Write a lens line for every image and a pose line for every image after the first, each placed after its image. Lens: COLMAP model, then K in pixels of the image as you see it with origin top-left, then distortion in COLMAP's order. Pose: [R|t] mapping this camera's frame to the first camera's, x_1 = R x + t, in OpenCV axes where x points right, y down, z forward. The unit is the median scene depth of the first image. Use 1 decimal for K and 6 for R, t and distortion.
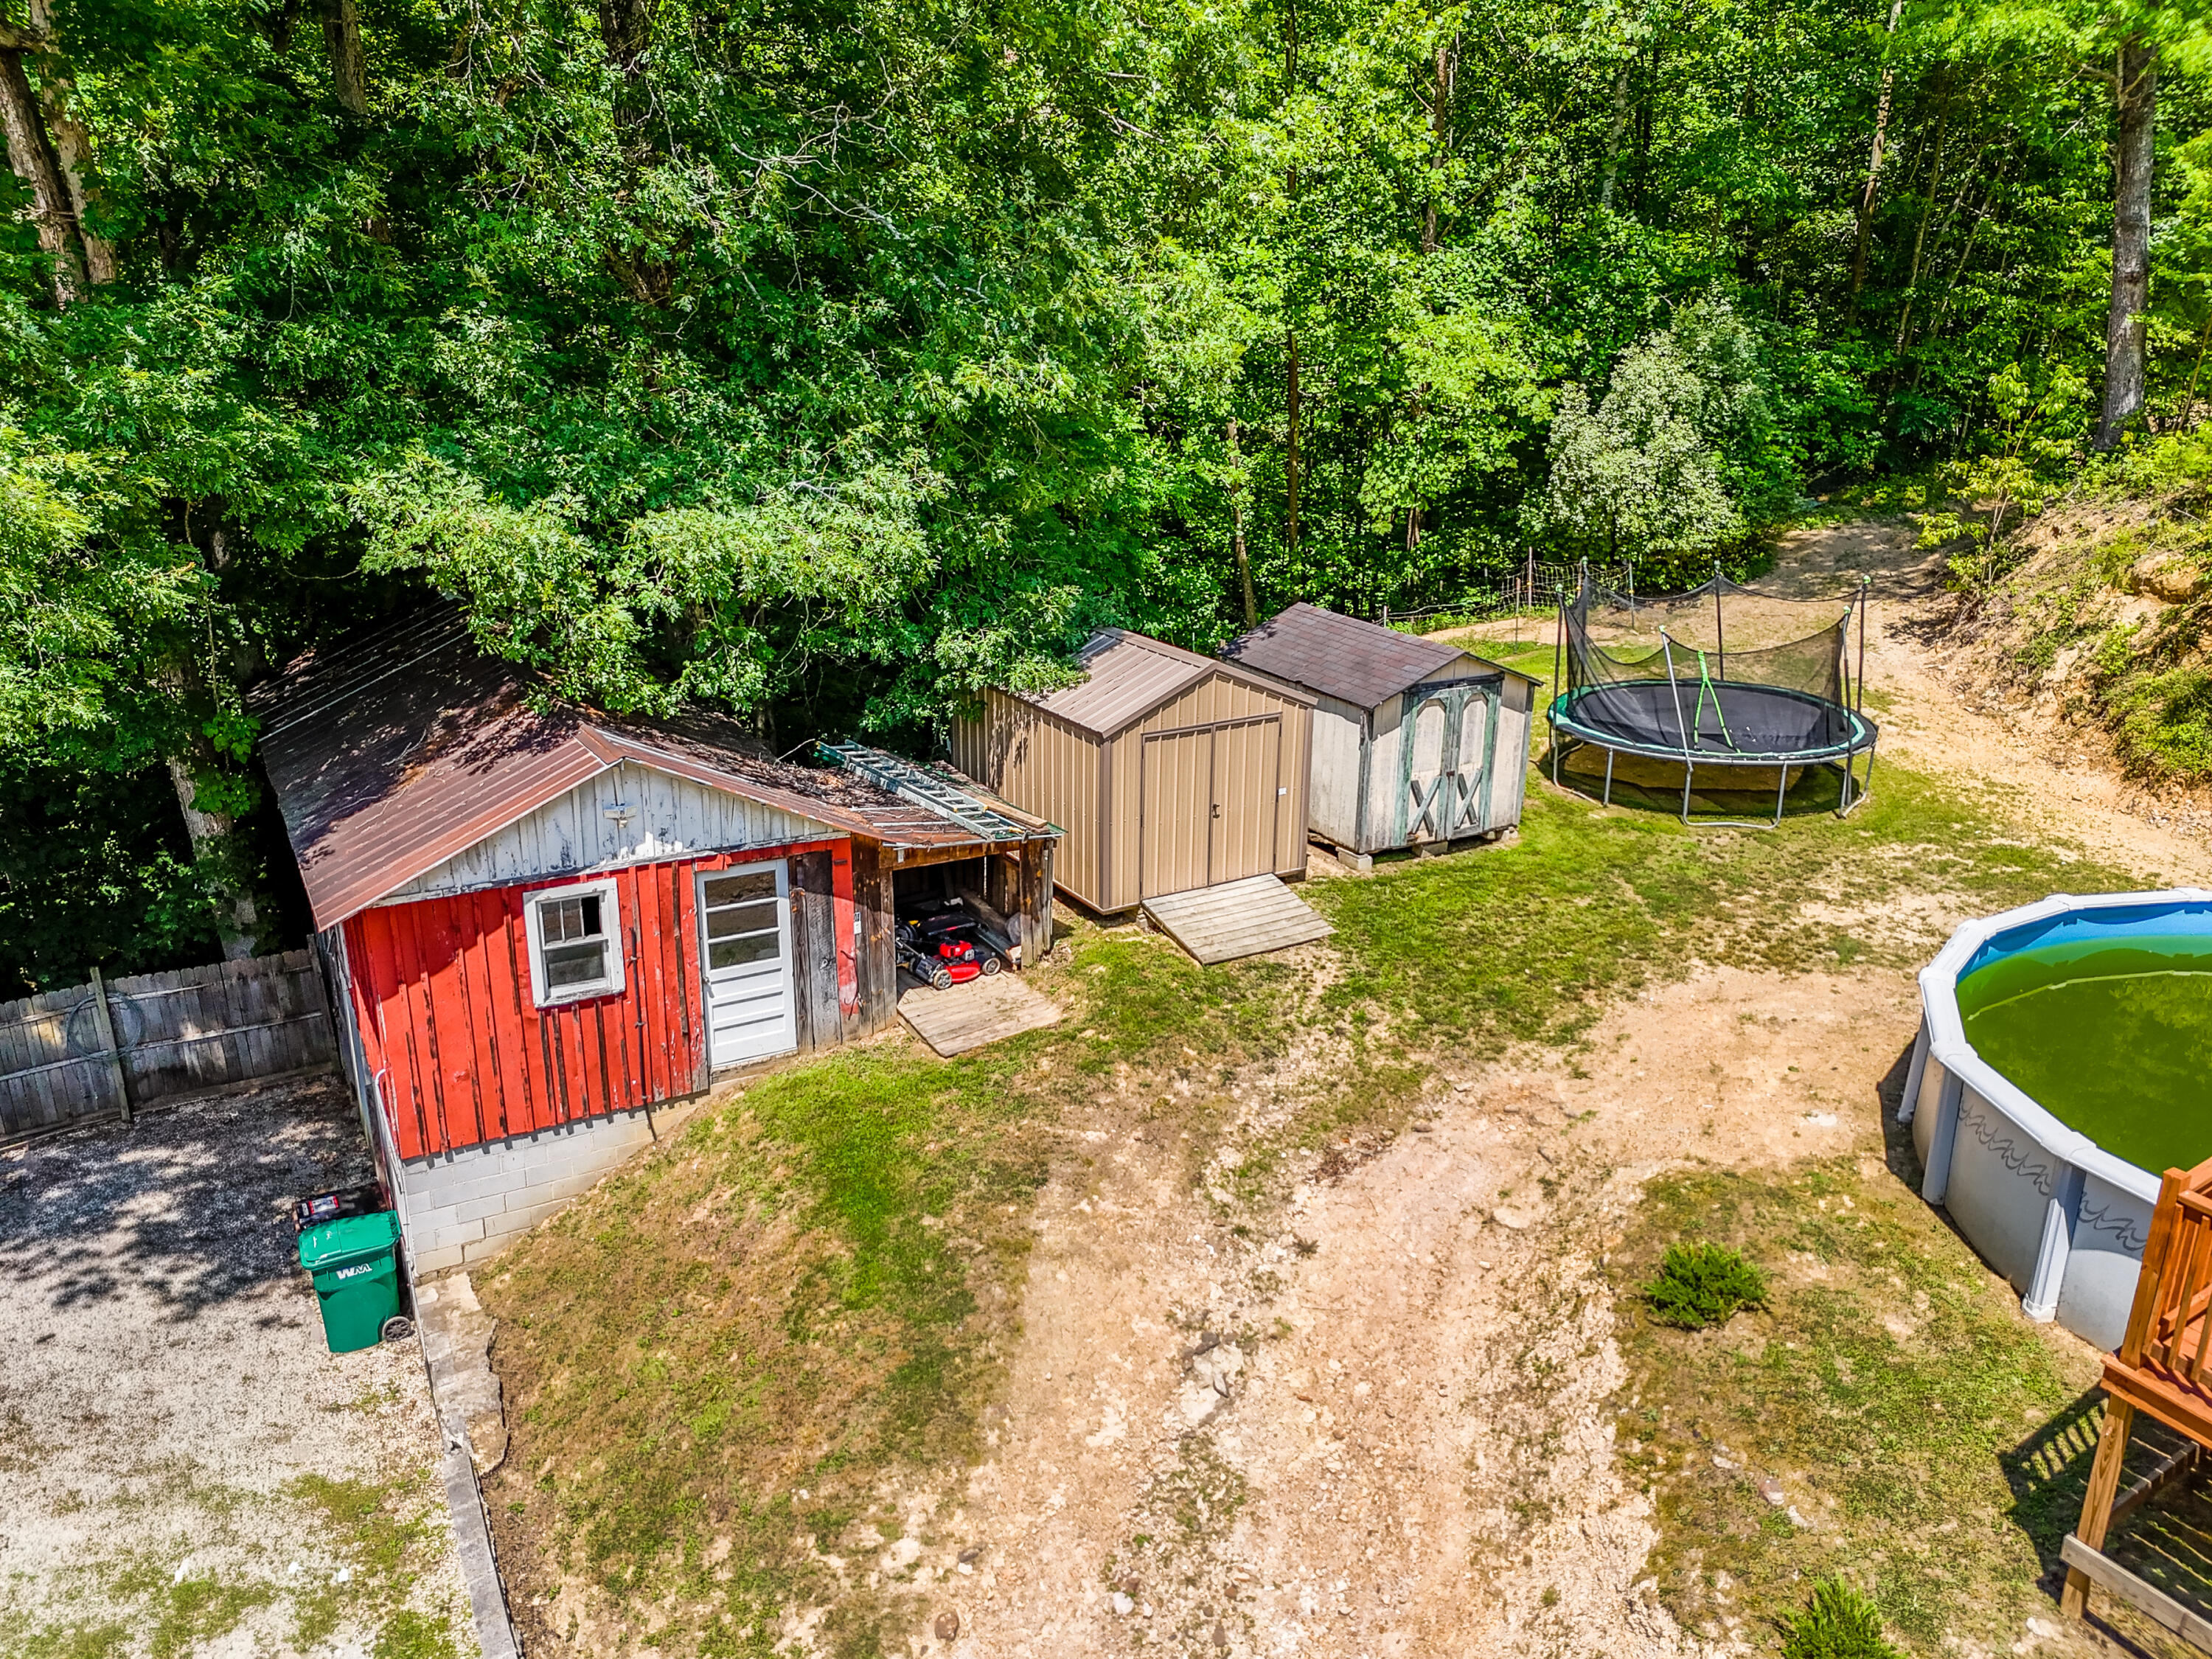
lens RADIAL K [[1635.1, 0, 1114.7], [0, 1635.1, 829.8], [0, 0, 1]] dist [0.043822, -0.042196]
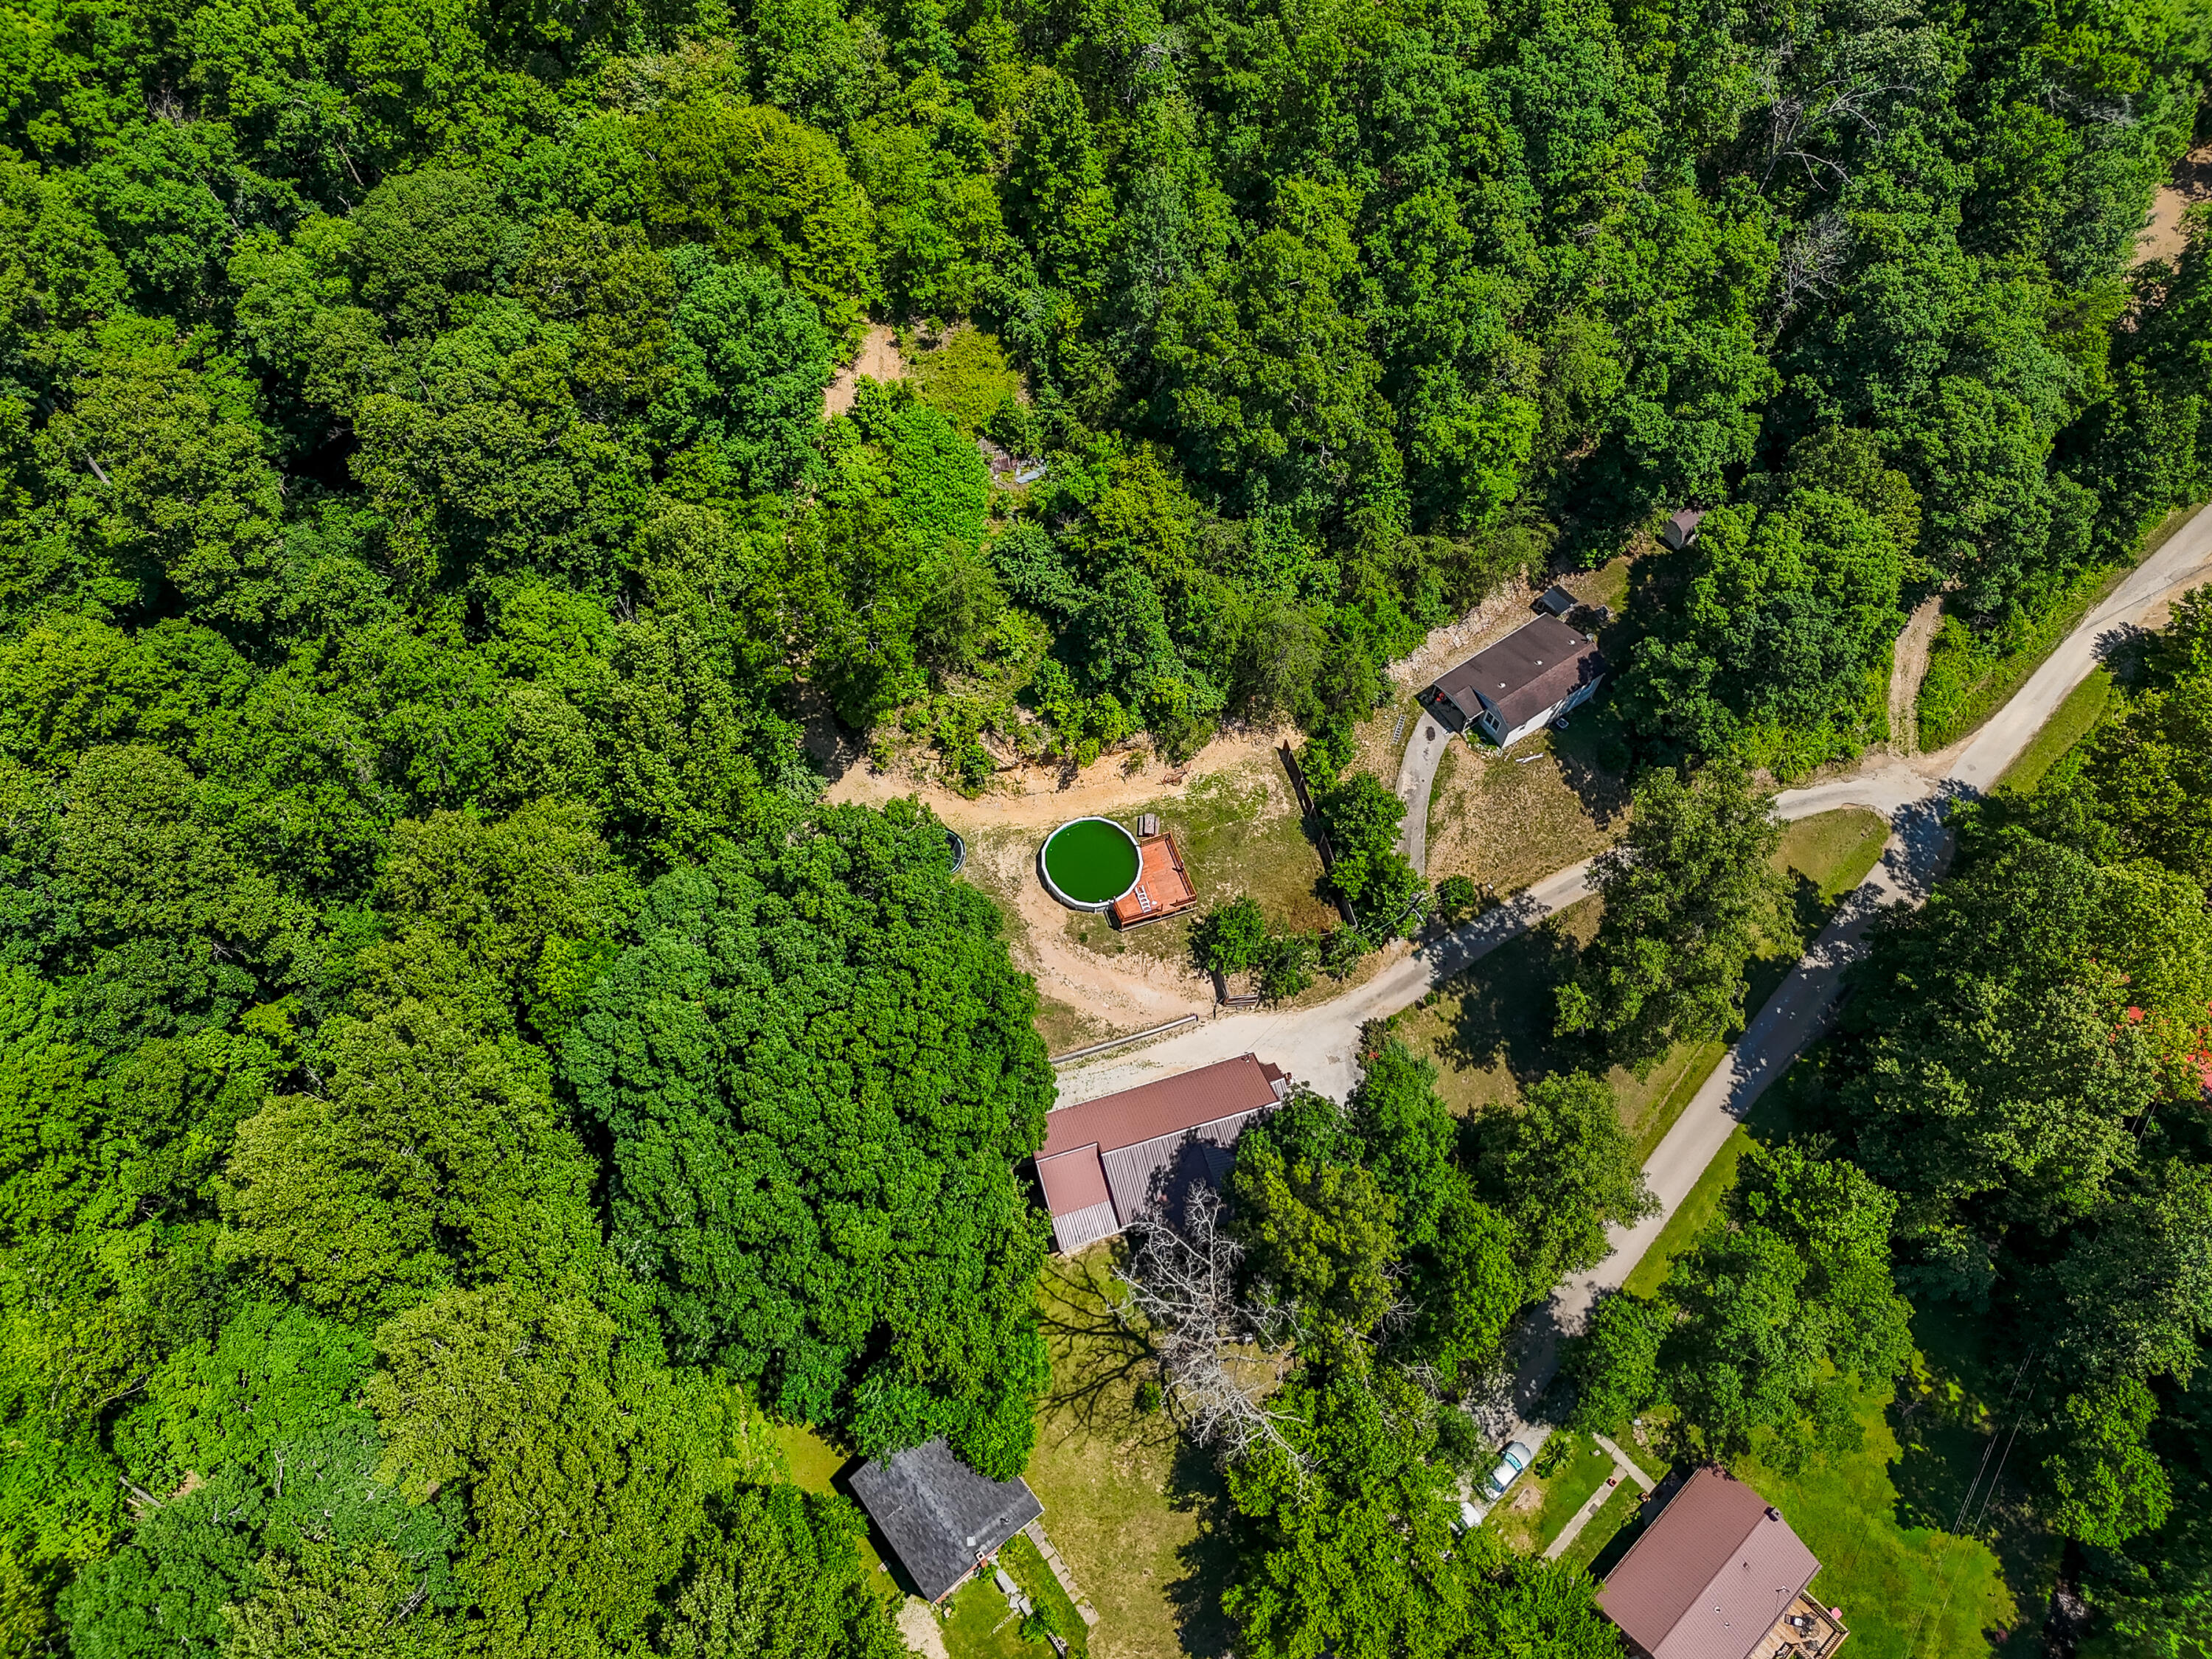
lens RADIAL K [[1635.1, 0, 1105.7], [0, 1635.1, 828.9], [0, 0, 1]] dist [0.043822, -0.042196]
pose [[0.199103, -0.854325, 0.480090, -3.181409], [0.310206, 0.519650, 0.796075, -6.579628], [-0.929586, -0.009574, 0.368481, -2.321805]]
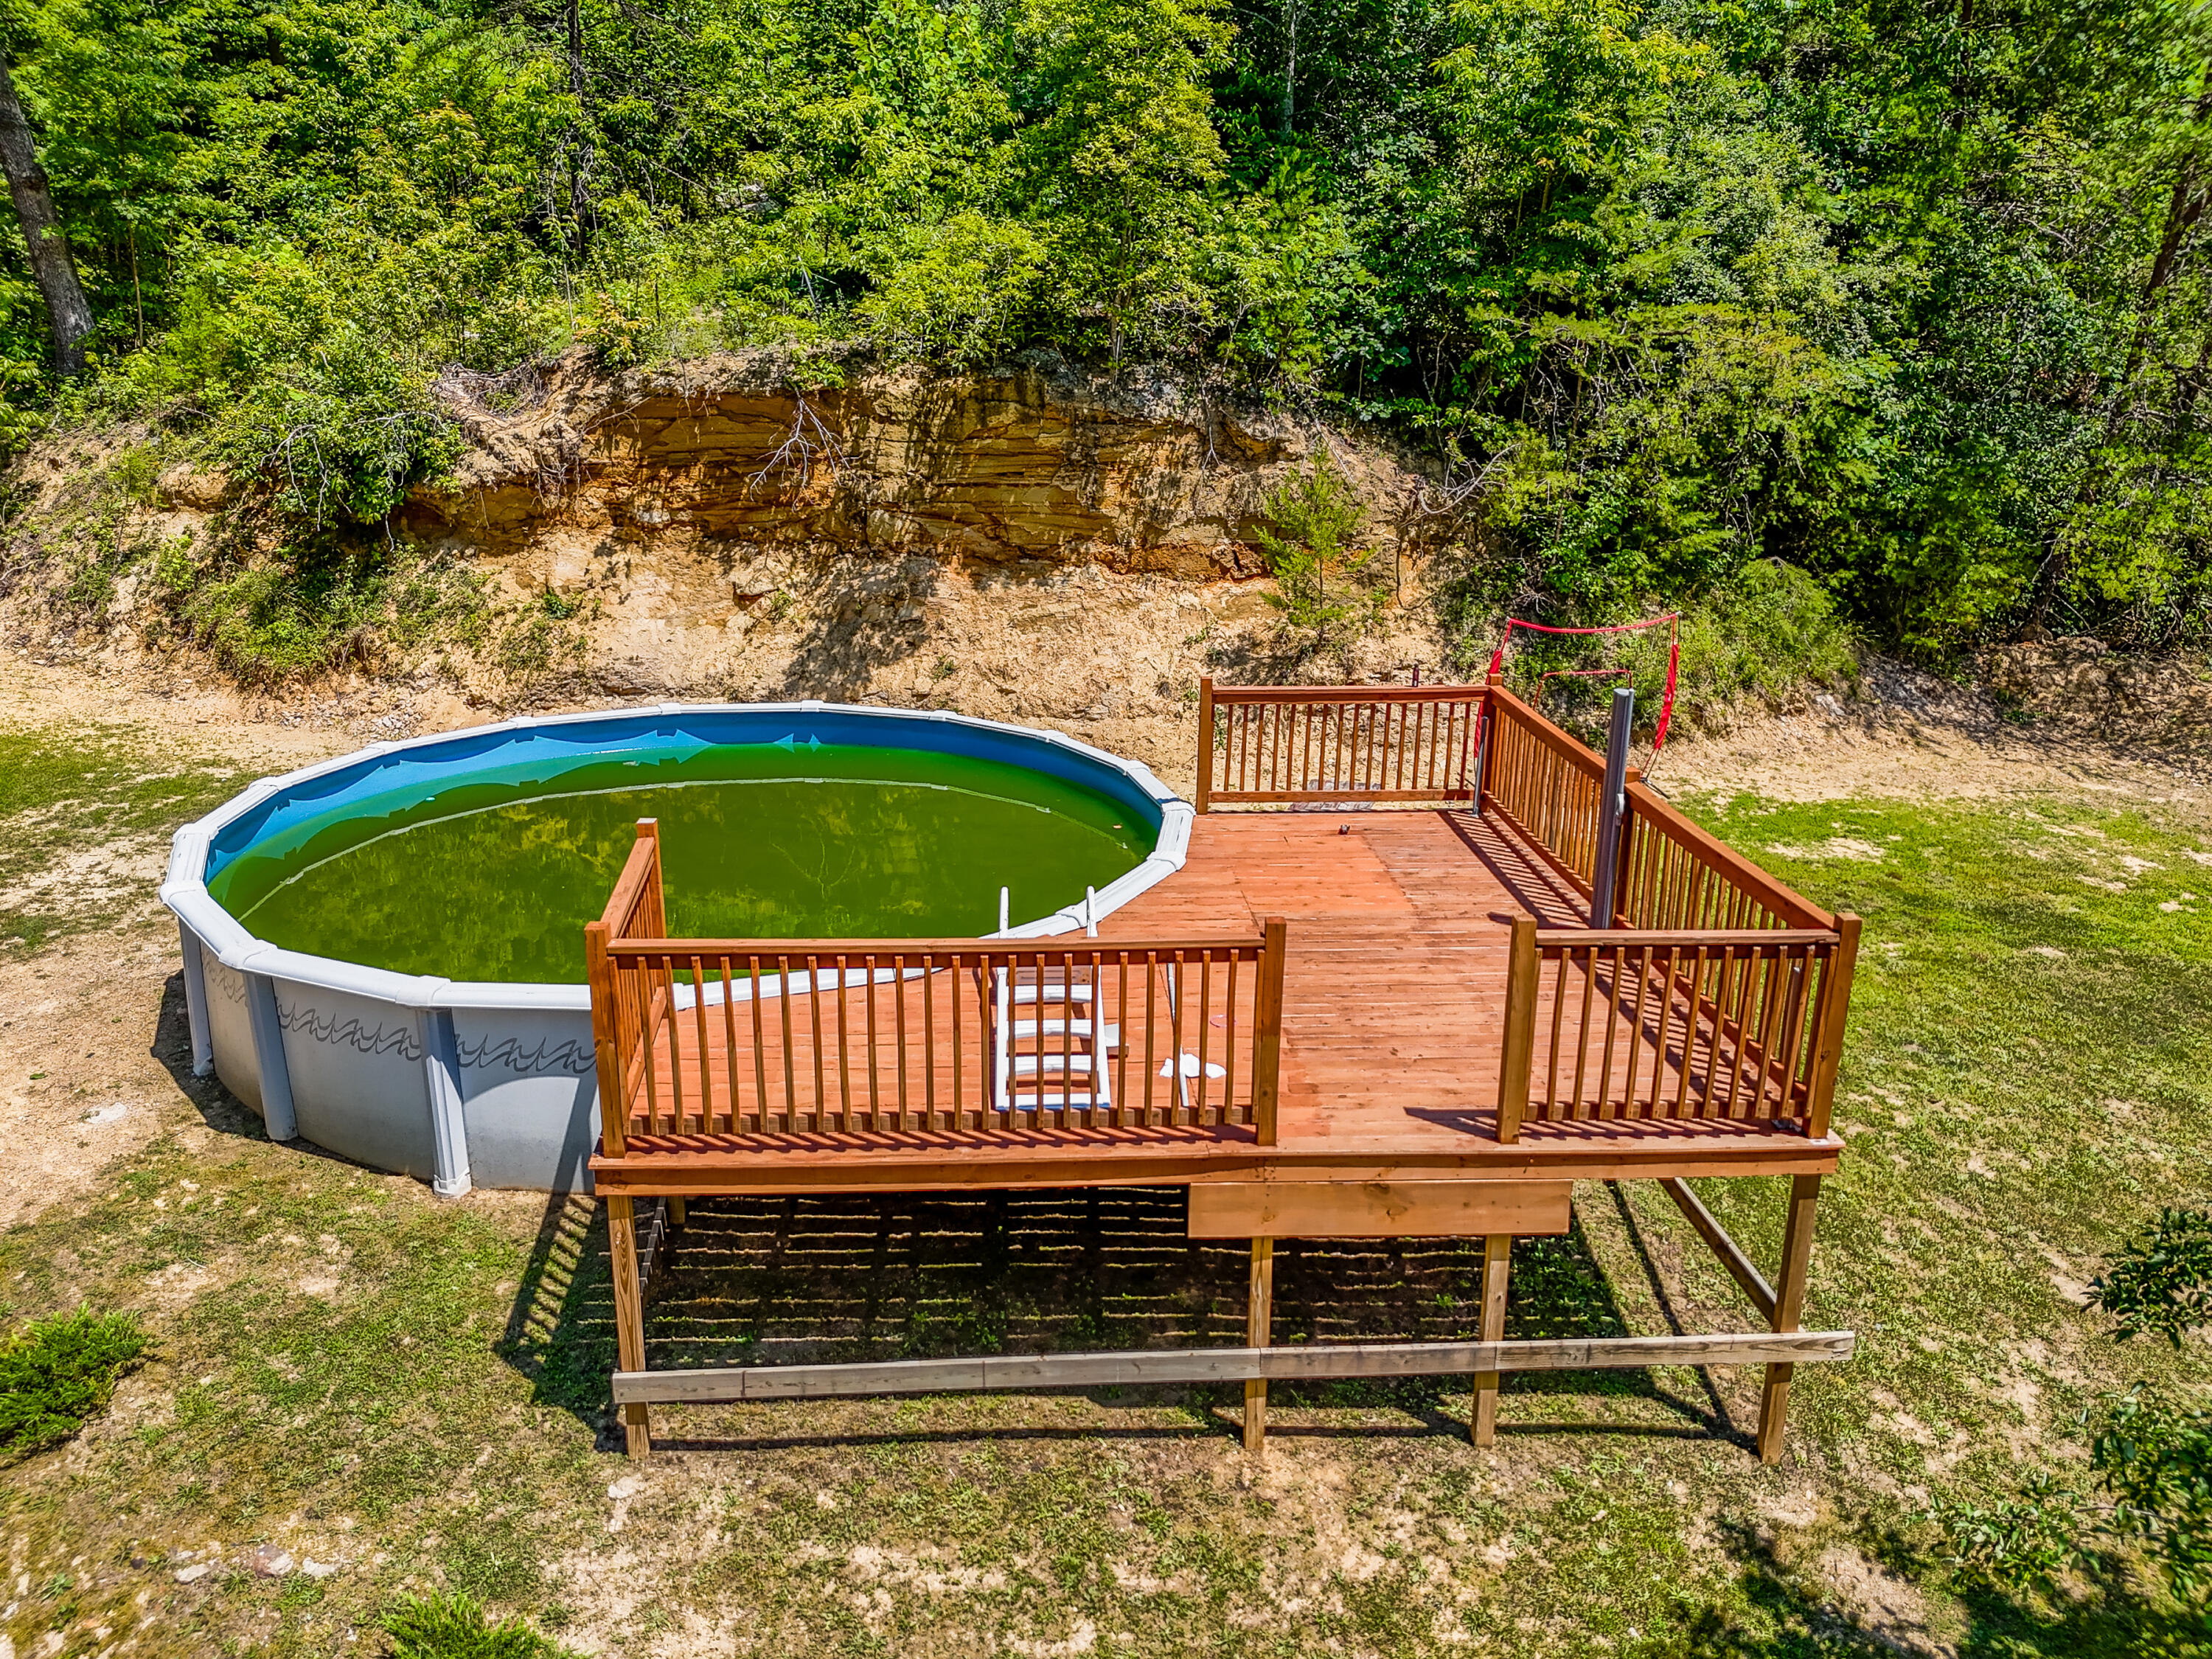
lens RADIAL K [[1635.1, 0, 1115.5], [0, 1635.1, 831.0], [0, 0, 1]] dist [0.043822, -0.042196]
pose [[0.450279, -0.270984, 0.850774, 0.021276], [0.277633, 0.948094, 0.155042, 0.059079], [-0.848627, 0.166391, 0.502141, 0.184082]]
